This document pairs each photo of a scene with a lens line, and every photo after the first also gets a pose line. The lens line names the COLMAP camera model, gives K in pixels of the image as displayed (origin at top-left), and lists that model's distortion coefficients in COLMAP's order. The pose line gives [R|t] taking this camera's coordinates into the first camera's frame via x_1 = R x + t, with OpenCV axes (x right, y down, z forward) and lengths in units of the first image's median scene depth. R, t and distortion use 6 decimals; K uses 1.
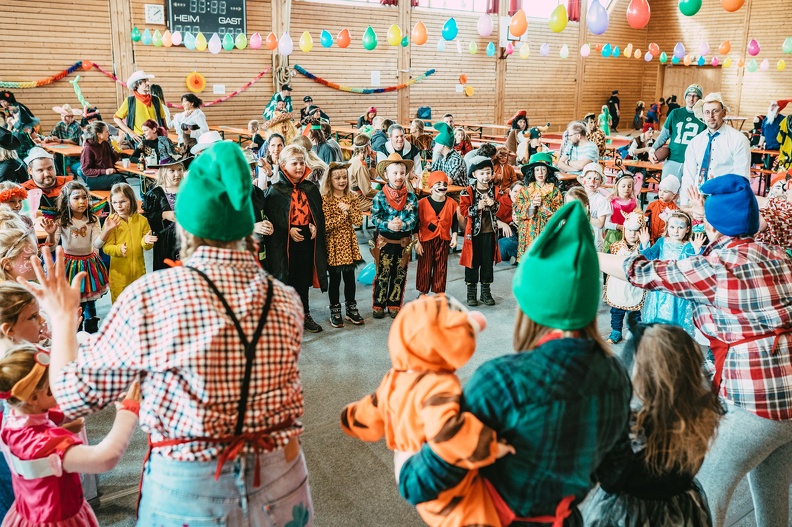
lens RADIAL K [[762.3, 0, 396.0], [0, 762.3, 263.5], [0, 0, 1]] dist [-0.062576, 0.088084]
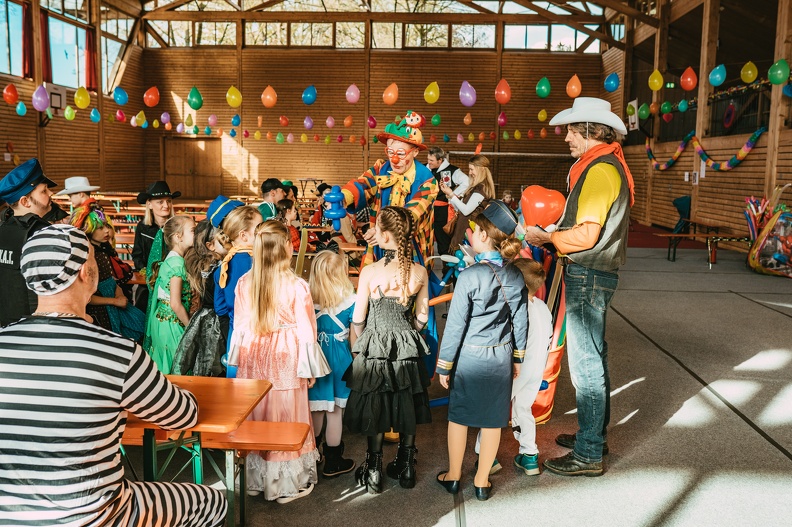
lens RADIAL K [[762.3, 0, 396.0], [0, 762.3, 263.5], [0, 0, 1]] dist [-0.062576, 0.088084]
pose [[0.673136, -0.094566, 0.733448, -0.342628], [0.166719, 0.985664, -0.025924, -0.005701], [-0.720481, 0.139730, 0.679251, 0.089567]]
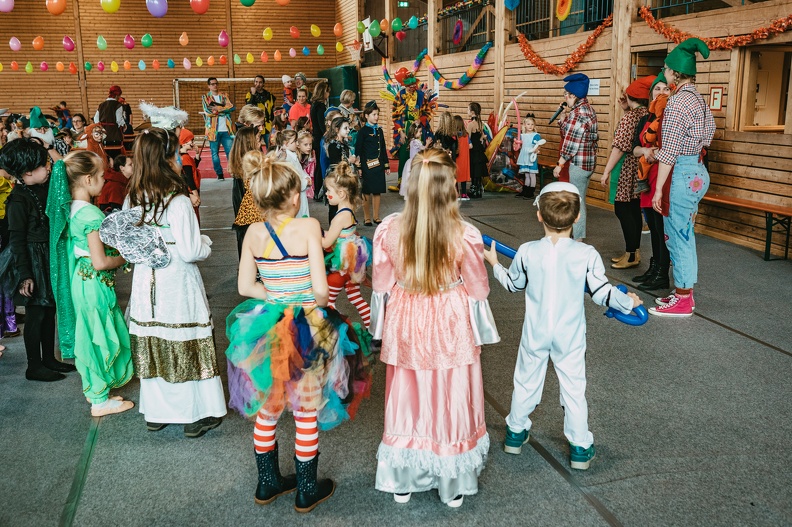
lens RADIAL K [[762.3, 0, 396.0], [0, 762.3, 263.5], [0, 0, 1]] dist [-0.062576, 0.088084]
pose [[0.407795, -0.212746, 0.887943, -0.272274], [0.230733, 0.964925, 0.125225, -0.003816], [-0.883440, 0.153812, 0.442579, 0.103889]]
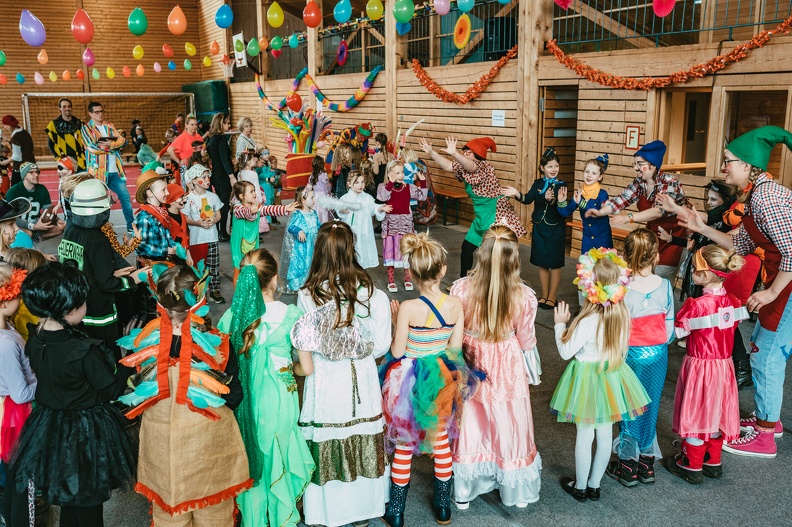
lens RADIAL K [[762.3, 0, 396.0], [0, 762.3, 263.5], [0, 0, 1]] dist [-0.062576, 0.088084]
pose [[0.229651, -0.218610, 0.948404, -0.254886], [0.239768, 0.957123, 0.162561, -0.031651], [-0.943277, 0.190064, 0.272220, 0.141258]]
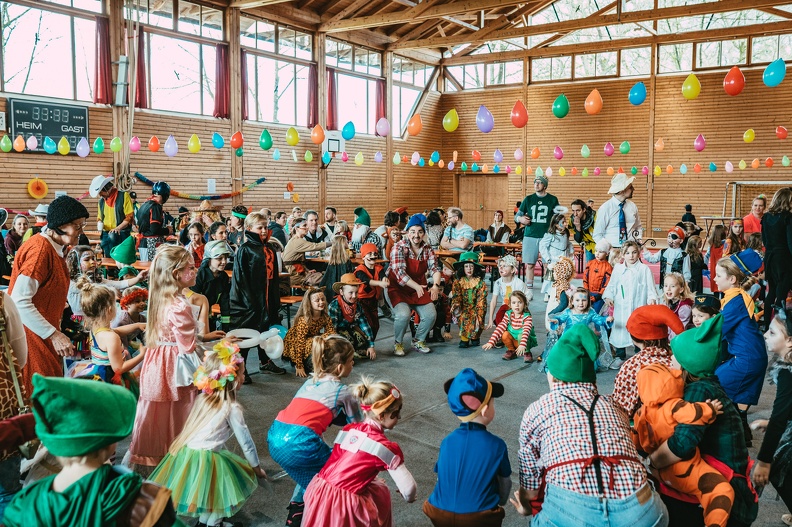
lens RADIAL K [[762.3, 0, 396.0], [0, 762.3, 263.5], [0, 0, 1]] dist [-0.062576, 0.088084]
pose [[0.956600, -0.035525, 0.289231, -0.102339], [0.079199, 0.986876, -0.140726, 0.032072], [-0.280436, 0.157526, 0.946859, -0.047130]]
